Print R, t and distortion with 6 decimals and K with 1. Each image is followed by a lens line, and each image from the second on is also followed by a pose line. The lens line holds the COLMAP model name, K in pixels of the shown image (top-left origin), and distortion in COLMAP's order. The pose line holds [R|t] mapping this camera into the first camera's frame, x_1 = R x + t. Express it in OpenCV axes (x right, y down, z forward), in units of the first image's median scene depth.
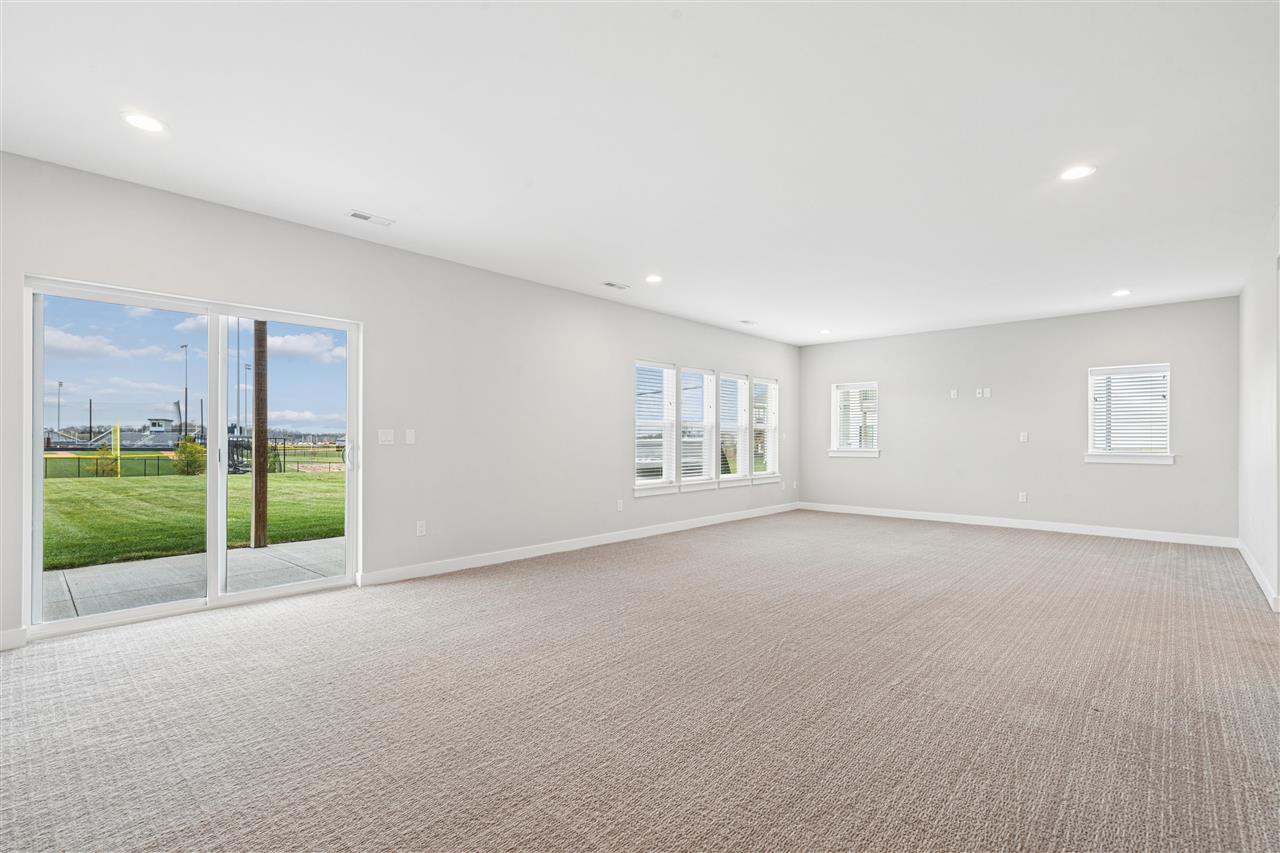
lens RADIAL K [[580.2, 0, 638.7], [0, 580.2, 435.6], [0, 0, 1]] dist [-0.001084, 0.002102]
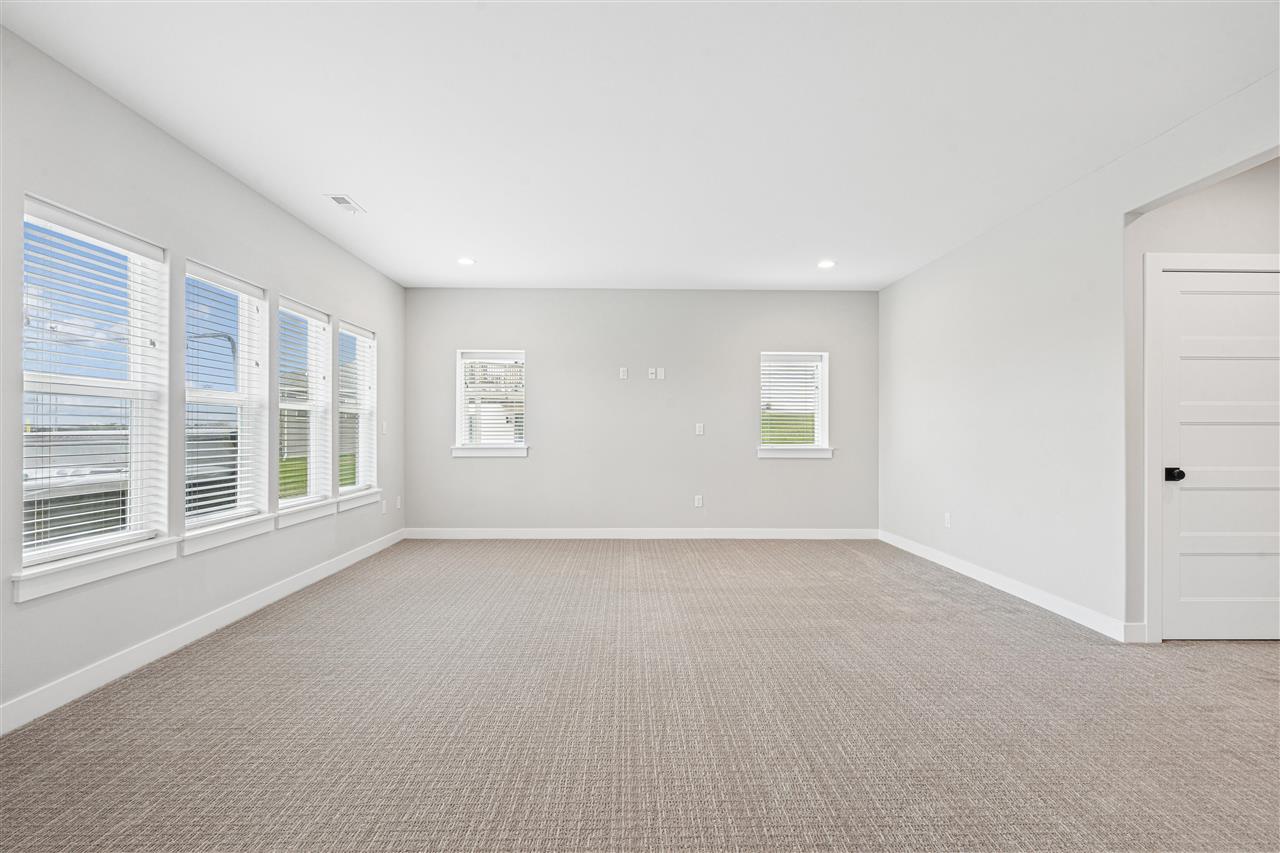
lens RADIAL K [[580.2, 0, 634.8], [0, 580.2, 436.3], [0, 0, 1]] dist [-0.001084, 0.002102]
pose [[0.720023, -0.004788, 0.693934, 0.014541], [-0.006000, 0.999896, 0.013125, 0.002513], [-0.693925, -0.013614, 0.719919, 0.426894]]
